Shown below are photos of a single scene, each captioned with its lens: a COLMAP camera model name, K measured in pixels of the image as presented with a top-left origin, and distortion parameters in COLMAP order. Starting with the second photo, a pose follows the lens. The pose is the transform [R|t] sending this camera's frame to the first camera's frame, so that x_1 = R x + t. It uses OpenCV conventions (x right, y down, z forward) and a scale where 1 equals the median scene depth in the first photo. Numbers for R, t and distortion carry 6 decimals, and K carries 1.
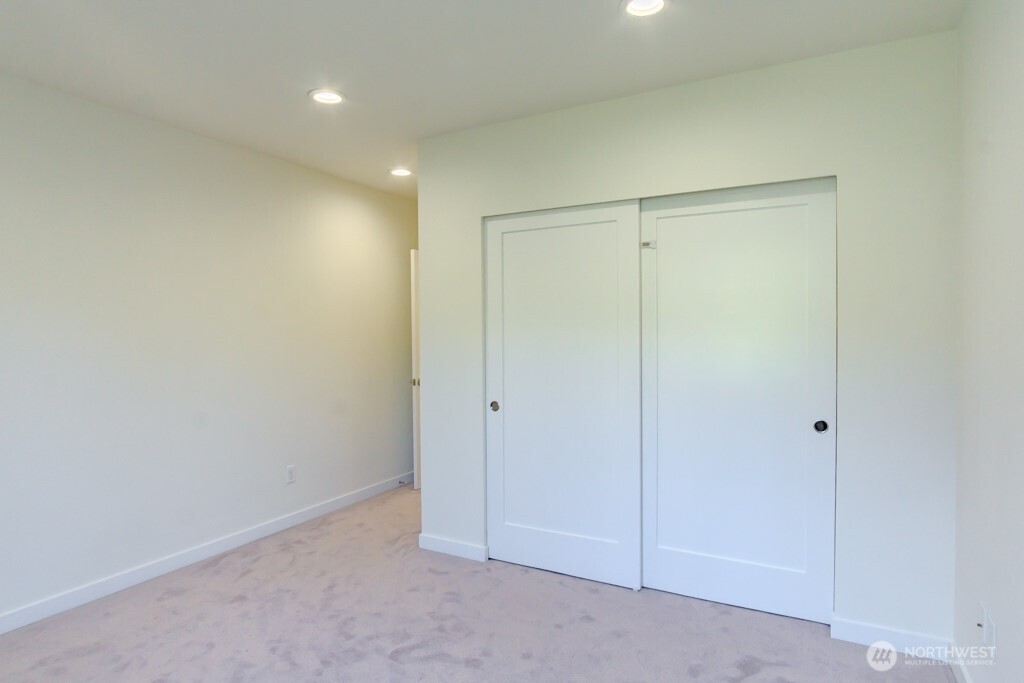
lens RADIAL K [[556.5, 0, 507.1], [0, 556.5, 334.5], [0, 0, 1]] dist [-0.025654, 0.001238]
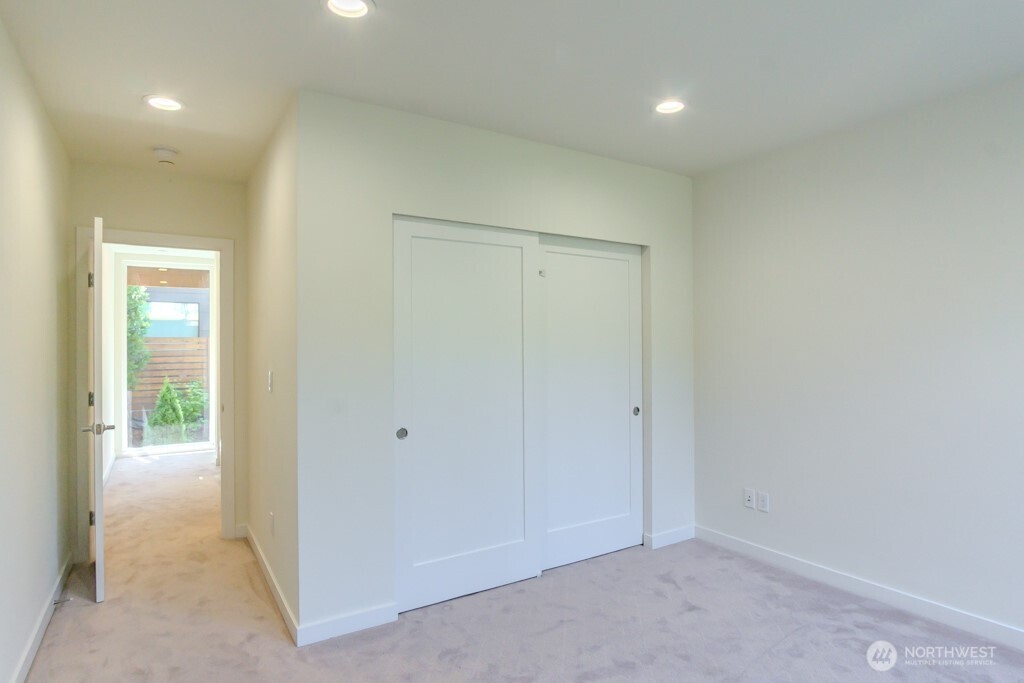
lens RADIAL K [[556.5, 0, 512.0], [0, 556.5, 342.8], [0, 0, 1]] dist [-0.025654, 0.001238]
pose [[0.493709, 0.013233, 0.869527, -0.752489], [0.013312, 0.999652, -0.022772, 0.009999], [-0.869525, 0.022818, 0.493361, 0.459027]]
